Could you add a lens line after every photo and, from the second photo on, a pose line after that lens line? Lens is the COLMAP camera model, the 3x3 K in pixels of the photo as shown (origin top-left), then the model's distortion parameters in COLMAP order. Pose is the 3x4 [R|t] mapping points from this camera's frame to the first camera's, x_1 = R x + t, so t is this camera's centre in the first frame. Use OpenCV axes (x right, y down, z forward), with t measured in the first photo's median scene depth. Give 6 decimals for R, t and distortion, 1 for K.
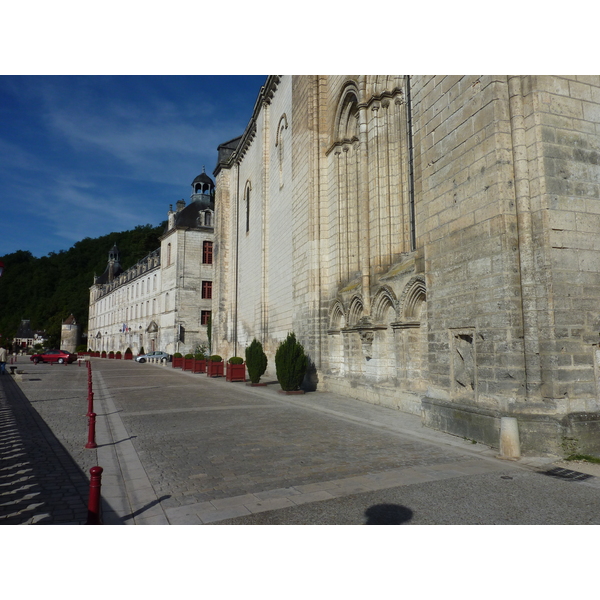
lens RADIAL K [[446.2, 0, 300.0], [0, 446.2, 300.0], [0, 0, 1]] dist [-0.005551, -0.057413]
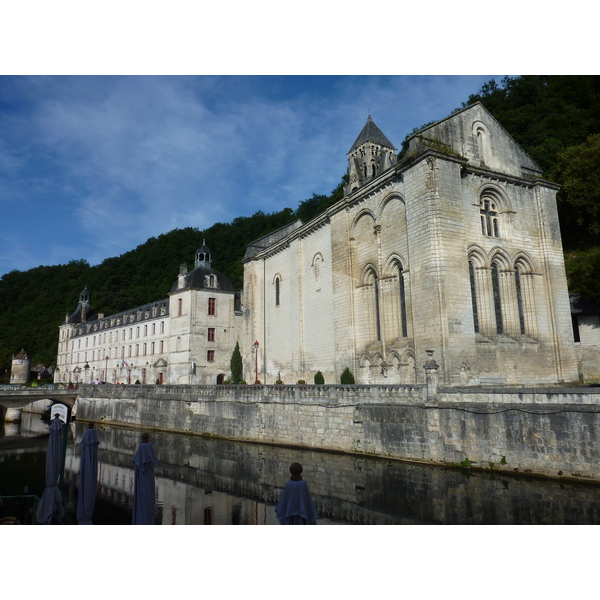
lens RADIAL K [[446.2, 0, 300.0], [0, 446.2, 300.0], [0, 0, 1]] dist [-0.005551, -0.057413]
pose [[0.980710, 0.016453, 0.194773, -0.212685], [-0.002834, 0.997543, -0.069995, -0.033899], [-0.195446, 0.068093, 0.978348, -0.370595]]
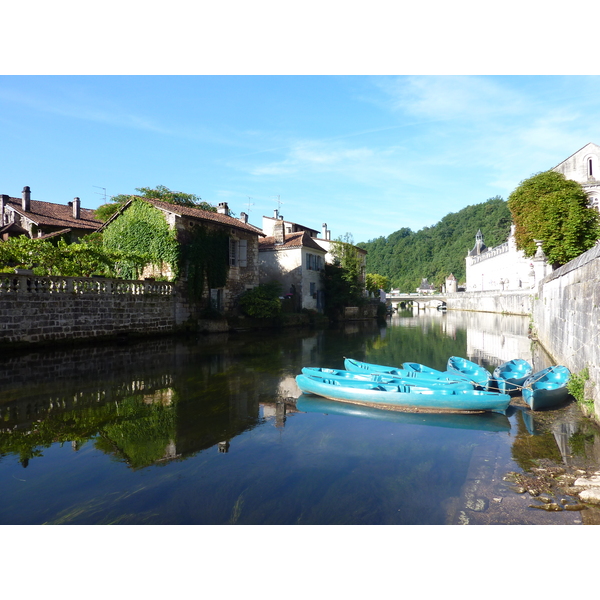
lens RADIAL K [[446.2, 0, 300.0], [0, 446.2, 300.0], [0, 0, 1]] dist [-0.005551, -0.057413]
pose [[0.729950, -0.011424, -0.683405, 0.426865], [0.086456, 0.993372, 0.075740, -0.101443], [0.678011, -0.114371, 0.726100, -1.309283]]
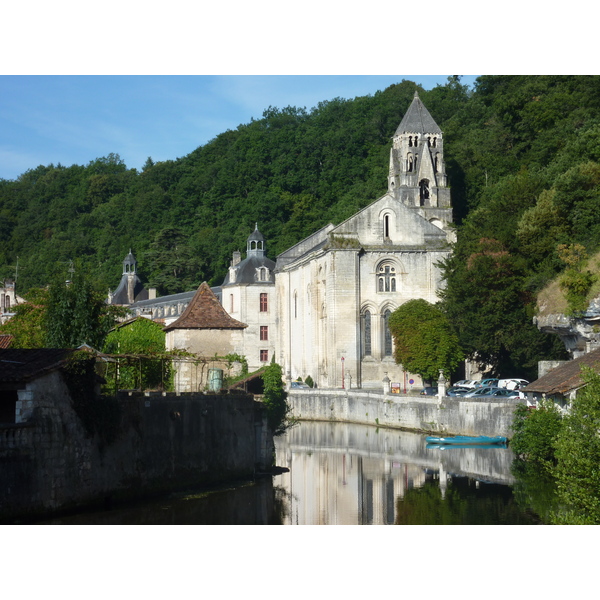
lens RADIAL K [[1357.7, 0, 300.0], [0, 1357.7, 300.0], [0, 0, 1]] dist [0.090422, 0.149524]
pose [[0.993253, -0.015063, -0.114986, 0.331503], [0.020838, 0.998572, 0.049189, -0.302075], [0.114081, -0.051254, 0.992148, -2.772056]]
